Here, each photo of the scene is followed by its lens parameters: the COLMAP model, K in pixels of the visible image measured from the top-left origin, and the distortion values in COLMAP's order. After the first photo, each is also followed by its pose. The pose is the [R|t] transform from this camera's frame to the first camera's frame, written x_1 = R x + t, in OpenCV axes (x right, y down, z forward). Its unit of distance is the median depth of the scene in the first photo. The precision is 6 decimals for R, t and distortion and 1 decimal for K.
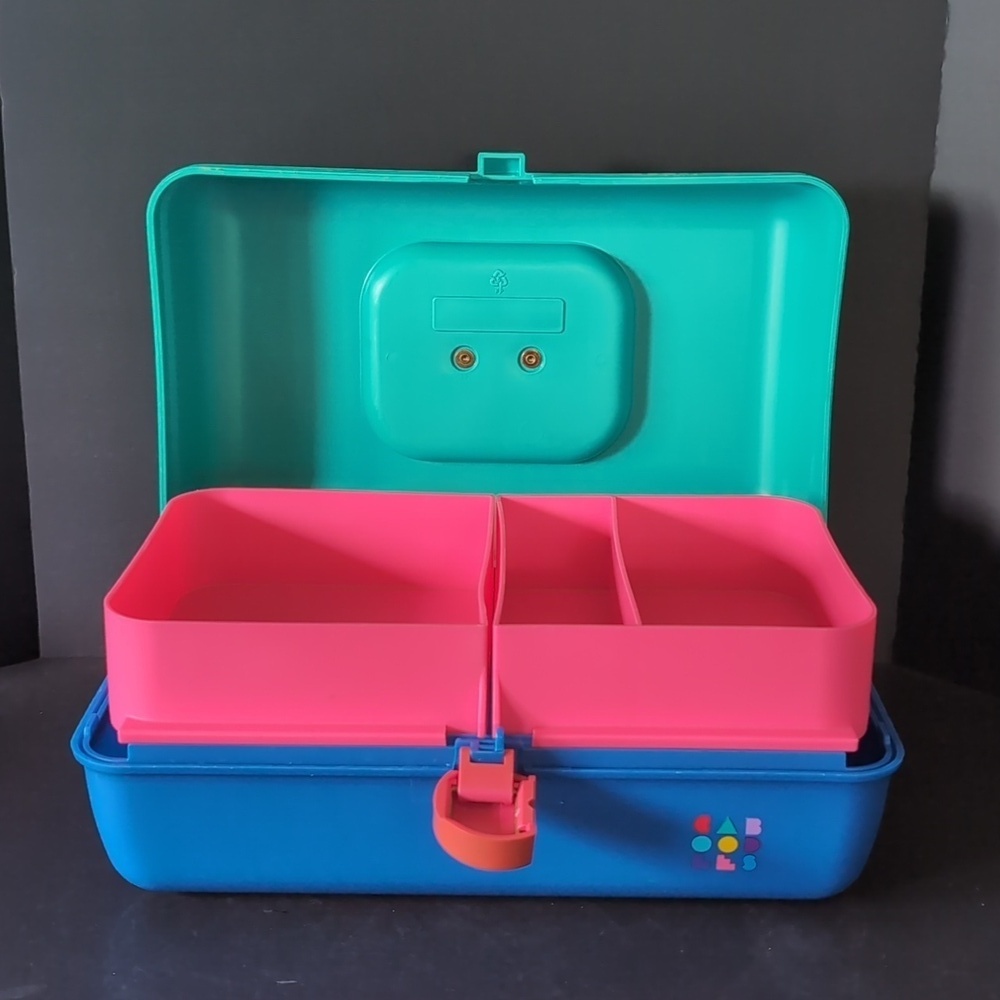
lens RADIAL K [[1541.2, 0, 498.6], [0, 1541.2, 498.5], [0, 0, 1]] dist [-0.014615, 0.000000]
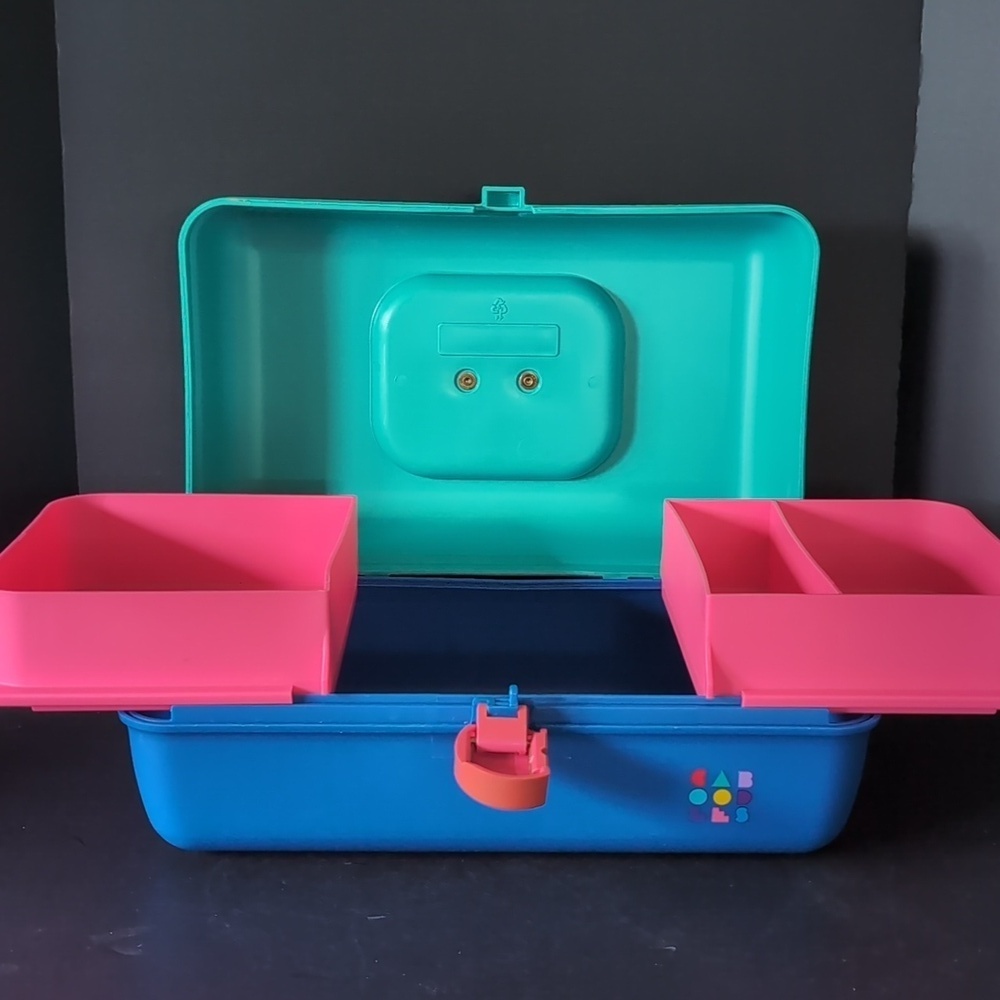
lens RADIAL K [[1541.2, 0, 499.8], [0, 1541.2, 497.9], [0, 0, 1]] dist [-0.014615, 0.000000]
pose [[0.999758, -0.005141, 0.021387, -0.025272], [0.006585, 0.997665, -0.067986, 0.071930], [-0.020988, 0.068111, 0.997457, -0.080845]]
